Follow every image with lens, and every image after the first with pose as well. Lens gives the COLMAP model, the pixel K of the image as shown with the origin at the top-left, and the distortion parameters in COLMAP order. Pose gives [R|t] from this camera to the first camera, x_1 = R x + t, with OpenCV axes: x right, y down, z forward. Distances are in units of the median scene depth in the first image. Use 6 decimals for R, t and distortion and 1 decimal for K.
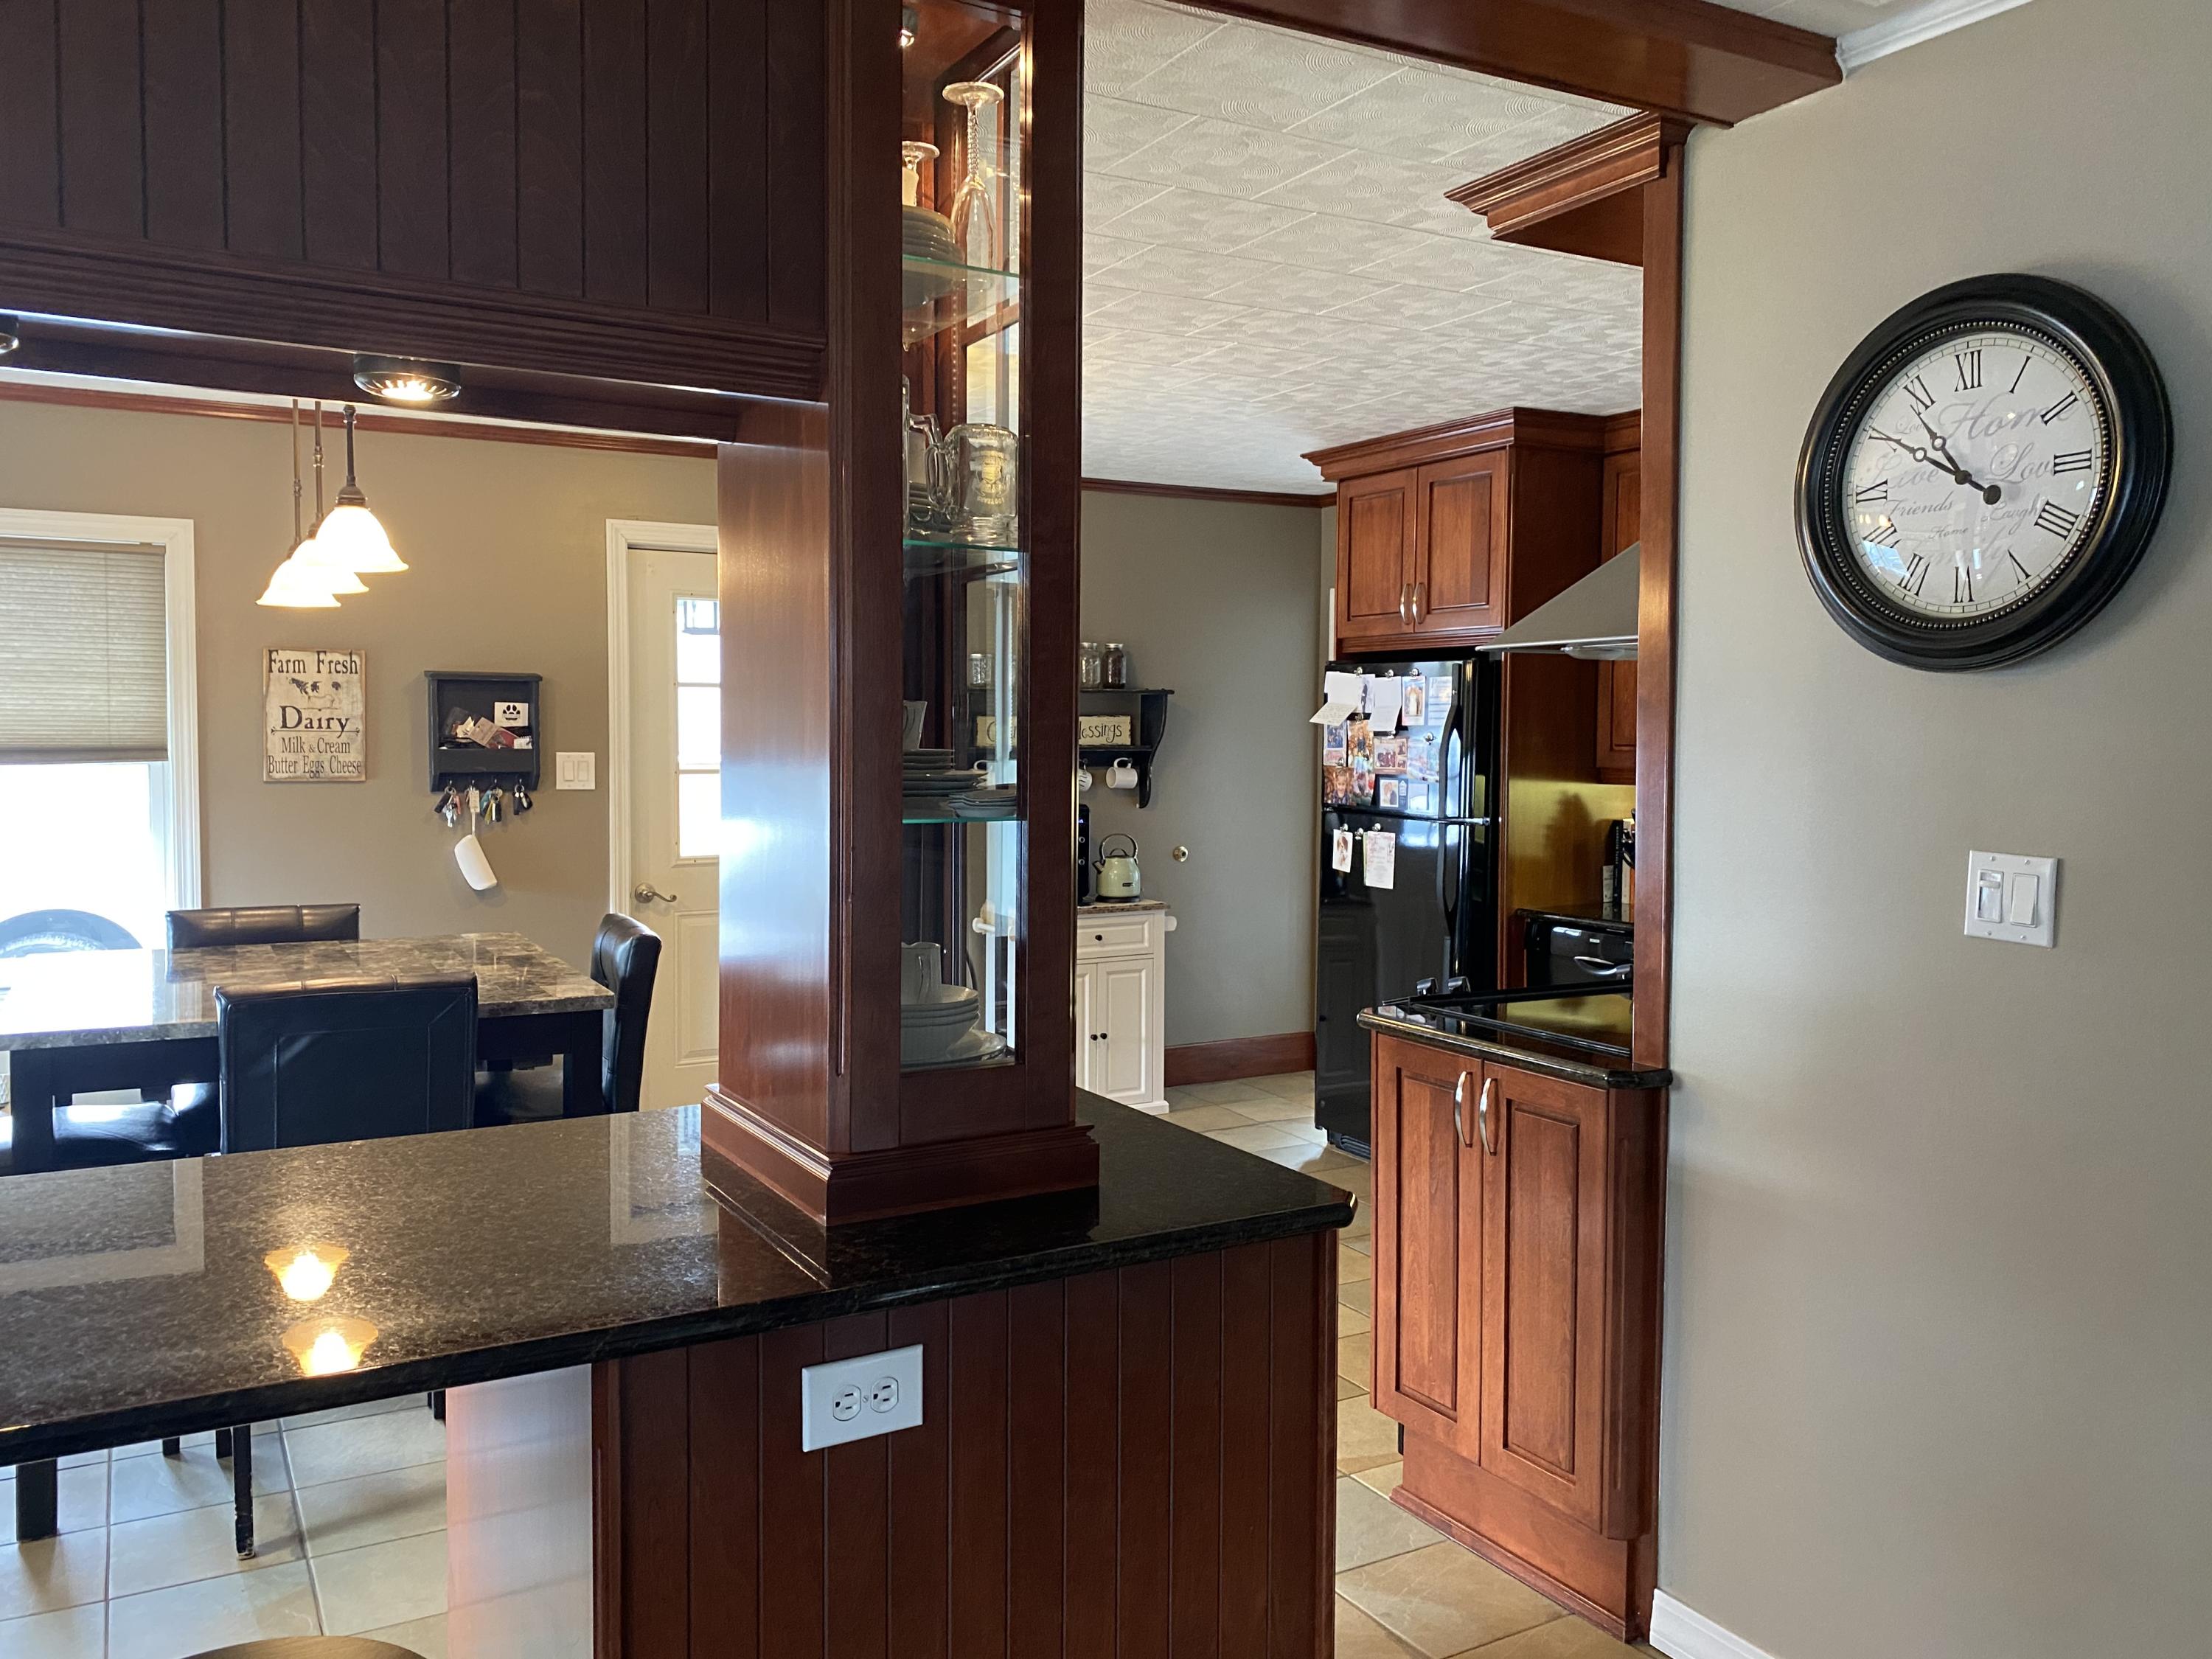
lens RADIAL K [[1679.1, 0, 1097.6], [0, 1679.1, 816.5], [0, 0, 1]] dist [0.010181, -0.010582]
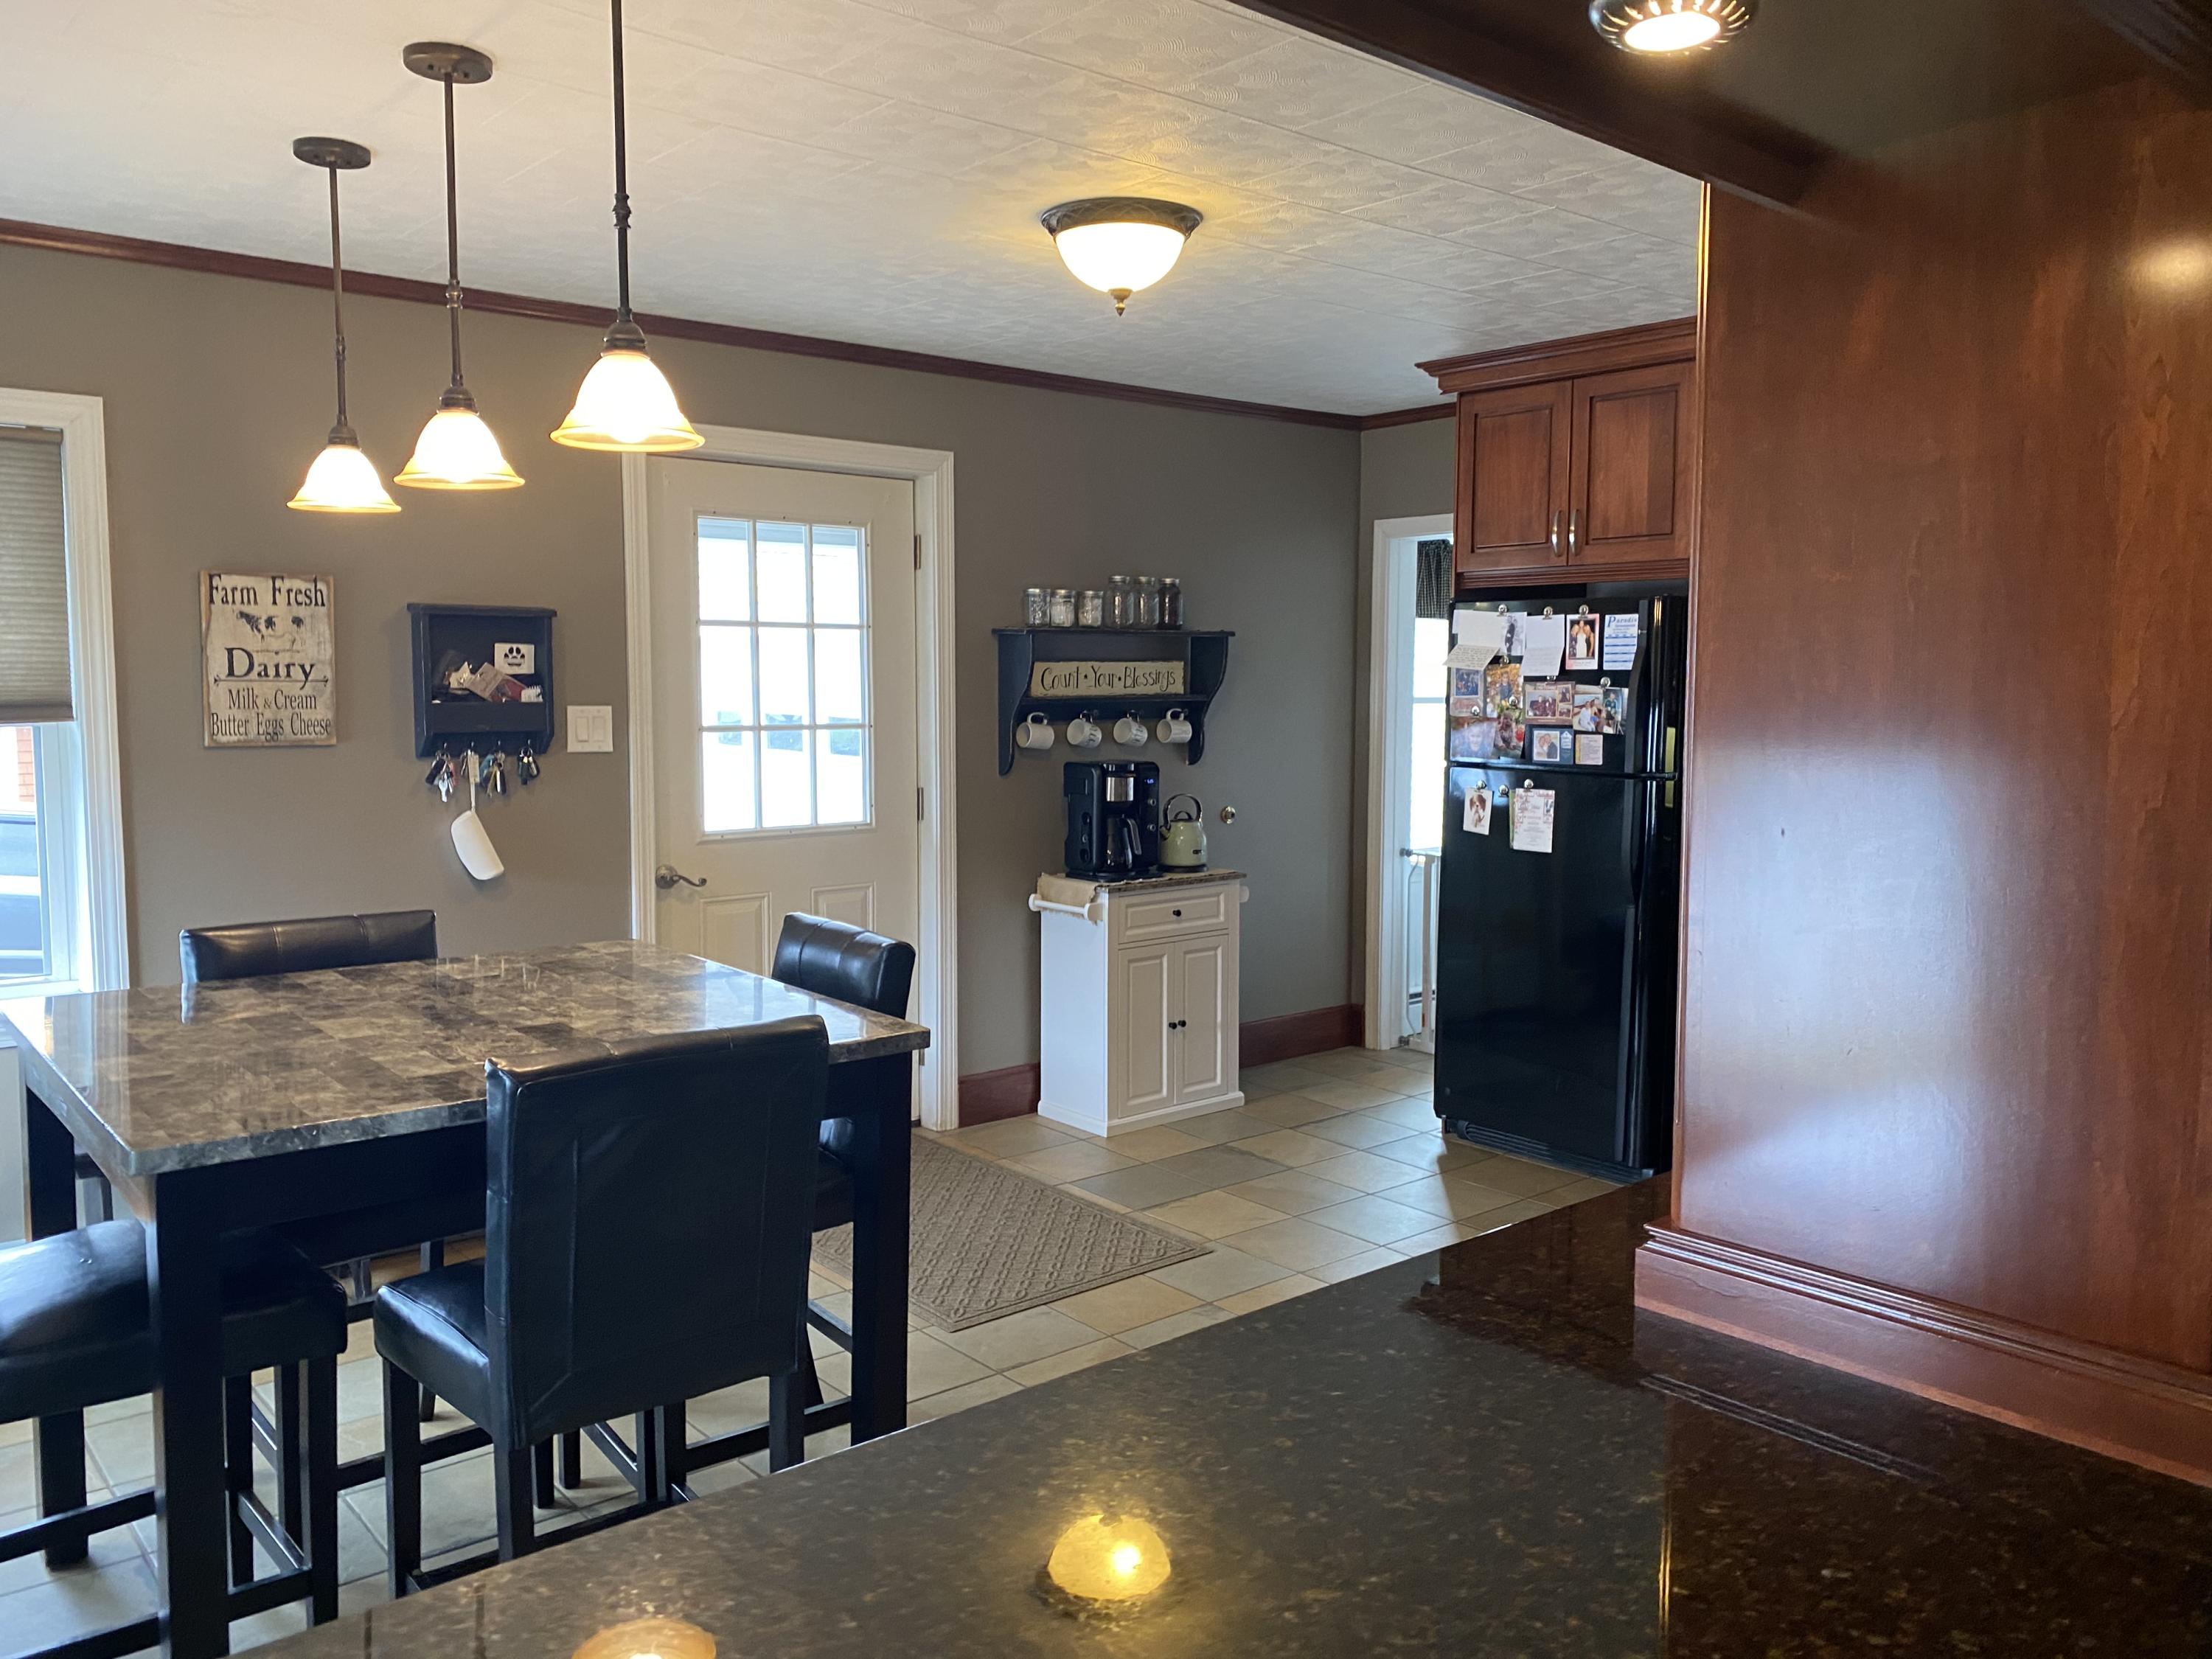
lens RADIAL K [[1679.1, 0, 1114.0], [0, 1679.1, 834.4], [0, 0, 1]] dist [0.010181, -0.010582]
pose [[0.982226, -0.020812, 0.186543, -0.221447], [0.013173, 0.999027, 0.042095, -0.007466], [-0.187238, -0.038890, 0.981544, 0.162100]]
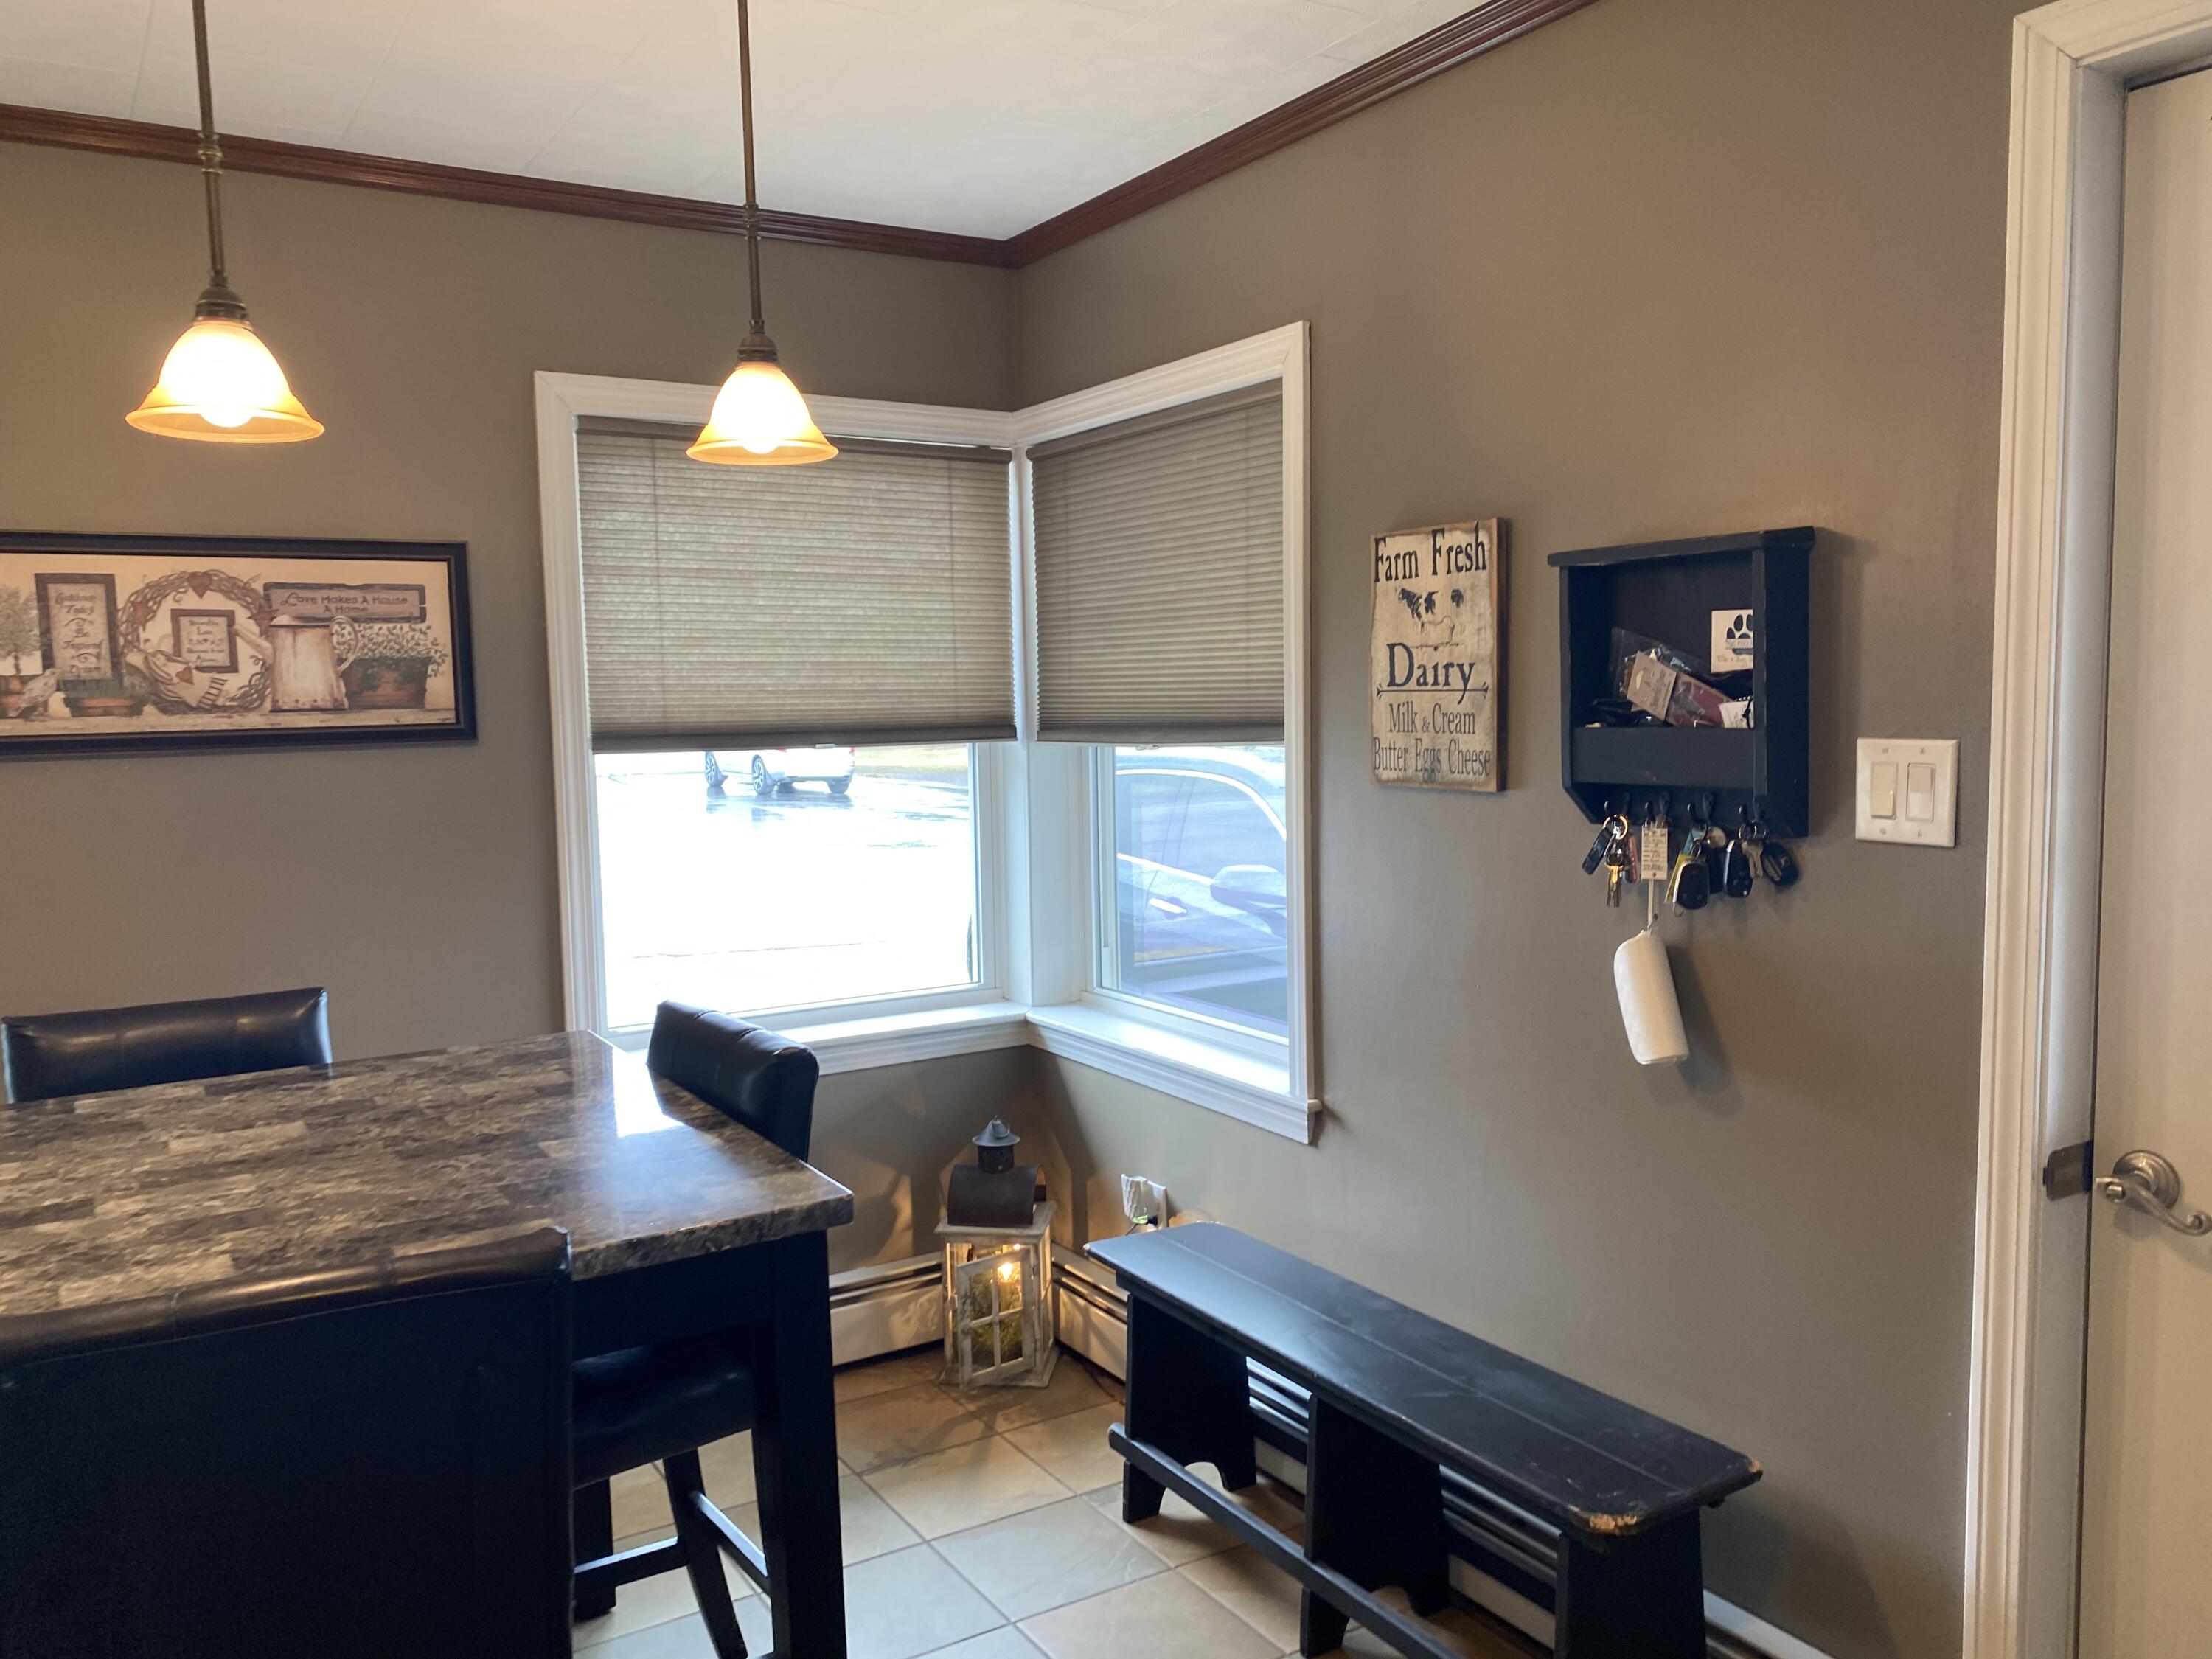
lens RADIAL K [[1679.1, 0, 1102.4], [0, 1679.1, 845.7], [0, 0, 1]] dist [0.010181, -0.010582]
pose [[0.052729, 0.080264, -0.995378, 0.037164], [-0.037879, 0.996208, 0.078324, -0.038271], [0.997890, 0.033574, 0.055570, 0.836485]]
